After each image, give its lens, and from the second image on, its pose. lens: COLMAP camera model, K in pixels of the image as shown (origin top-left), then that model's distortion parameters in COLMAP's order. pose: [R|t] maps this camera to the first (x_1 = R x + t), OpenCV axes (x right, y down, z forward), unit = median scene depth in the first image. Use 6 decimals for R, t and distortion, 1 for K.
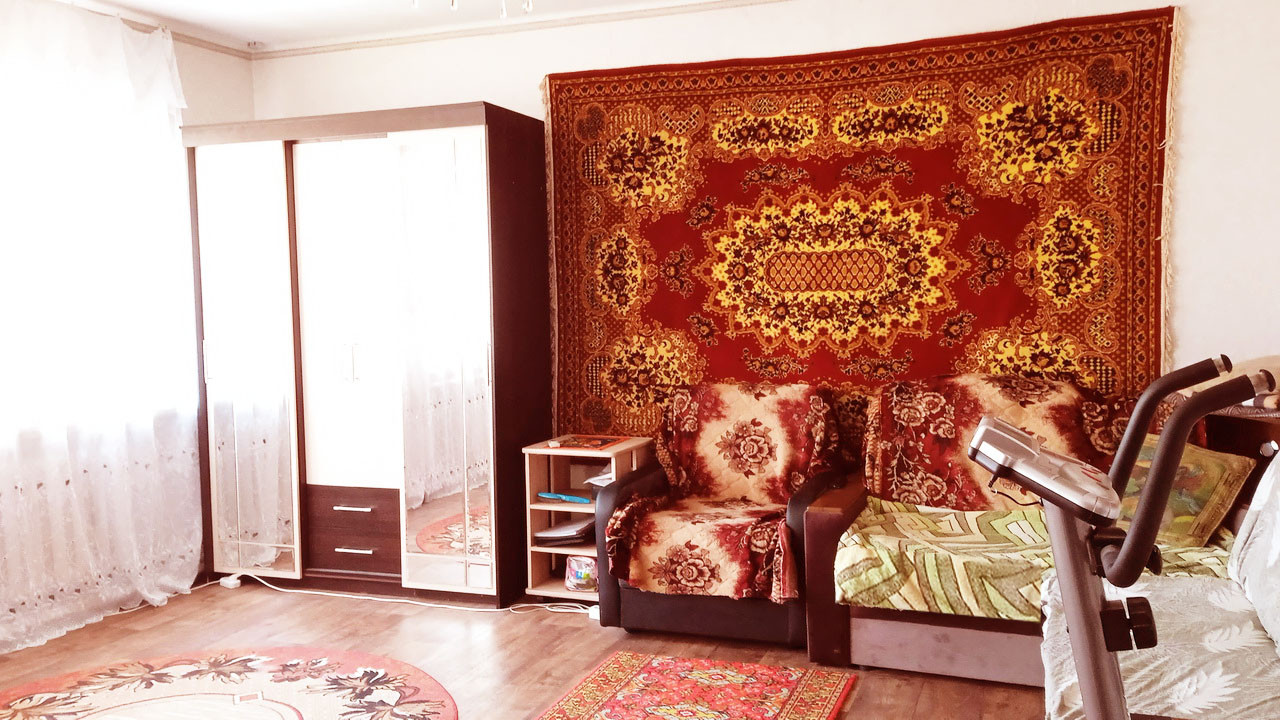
lens RADIAL K [[1025.6, 0, 660.6], [0, 1025.6, 362.6], [0, 0, 1]] dist [0.119503, -0.219142]
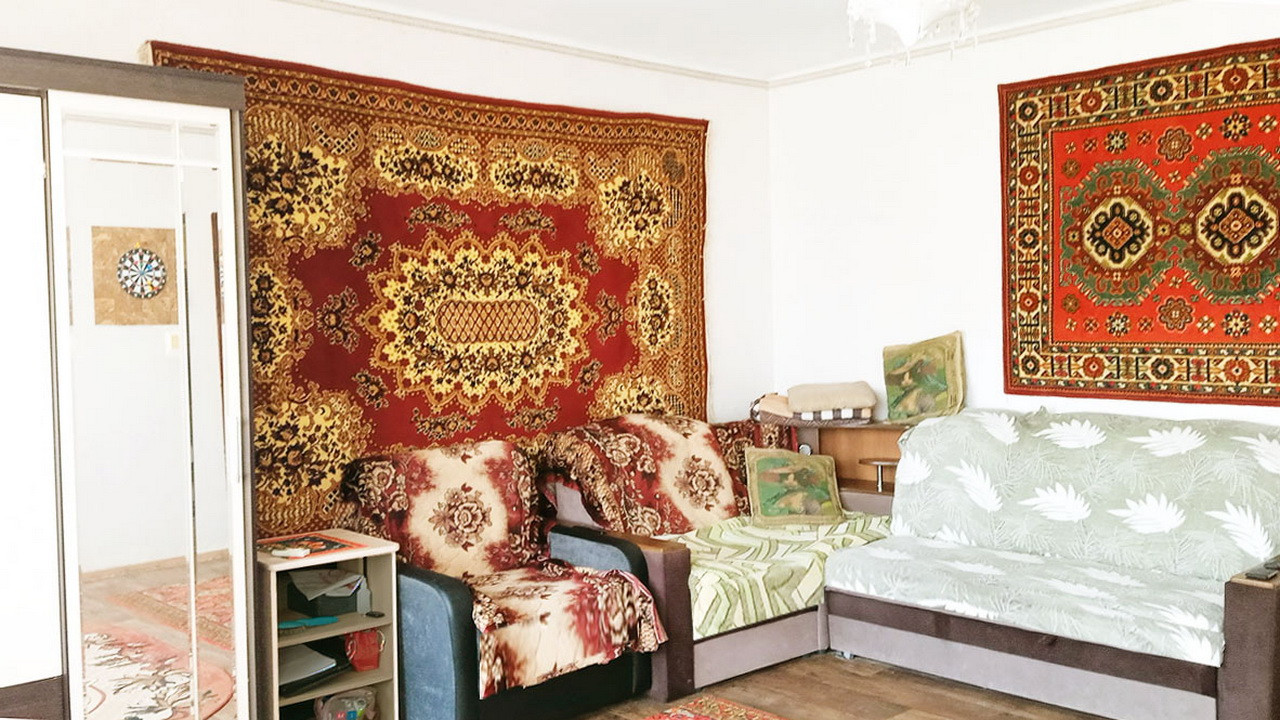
lens RADIAL K [[1097.1, 0, 649.3], [0, 1097.1, 365.2], [0, 0, 1]] dist [0.115767, -0.209498]
pose [[0.475138, -0.026395, 0.879515, -0.694845], [0.076411, 0.997012, -0.011358, -0.026396], [-0.876587, 0.072601, 0.475735, 0.400311]]
